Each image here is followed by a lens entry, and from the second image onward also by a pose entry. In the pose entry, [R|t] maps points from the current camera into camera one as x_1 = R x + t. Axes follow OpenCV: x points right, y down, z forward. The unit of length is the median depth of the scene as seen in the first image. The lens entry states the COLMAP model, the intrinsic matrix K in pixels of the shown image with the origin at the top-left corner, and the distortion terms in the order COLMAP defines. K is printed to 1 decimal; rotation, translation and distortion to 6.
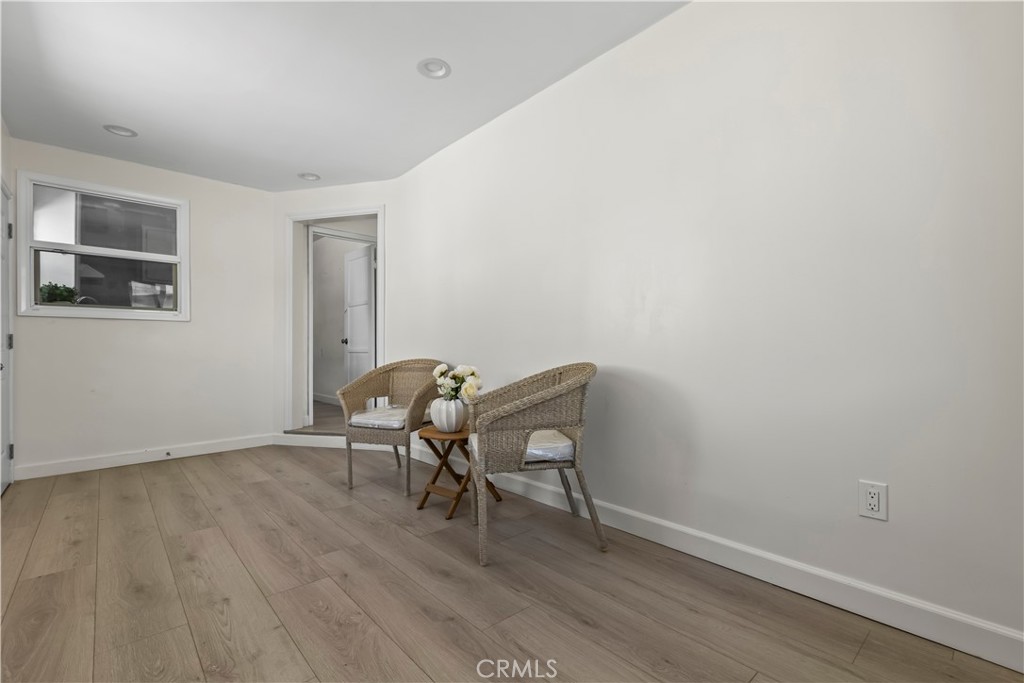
lens RADIAL K [[461.0, 0, 515.9], [0, 461.0, 342.5], [0, 0, 1]] dist [-0.001931, -0.000259]
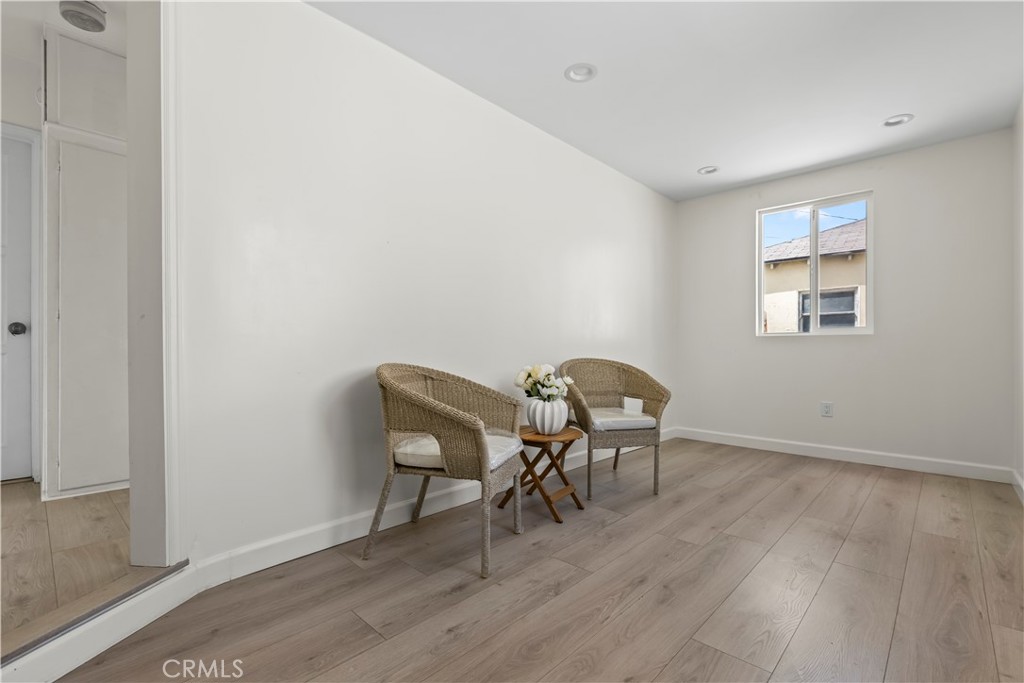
lens RADIAL K [[461.0, 0, 520.1], [0, 461.0, 348.6], [0, 0, 1]] dist [-0.001931, -0.000259]
pose [[-0.094938, 0.005429, 0.995468, -1.254623], [-0.016366, 0.999841, -0.007014, 0.023593], [-0.995349, -0.016958, -0.094834, 1.311965]]
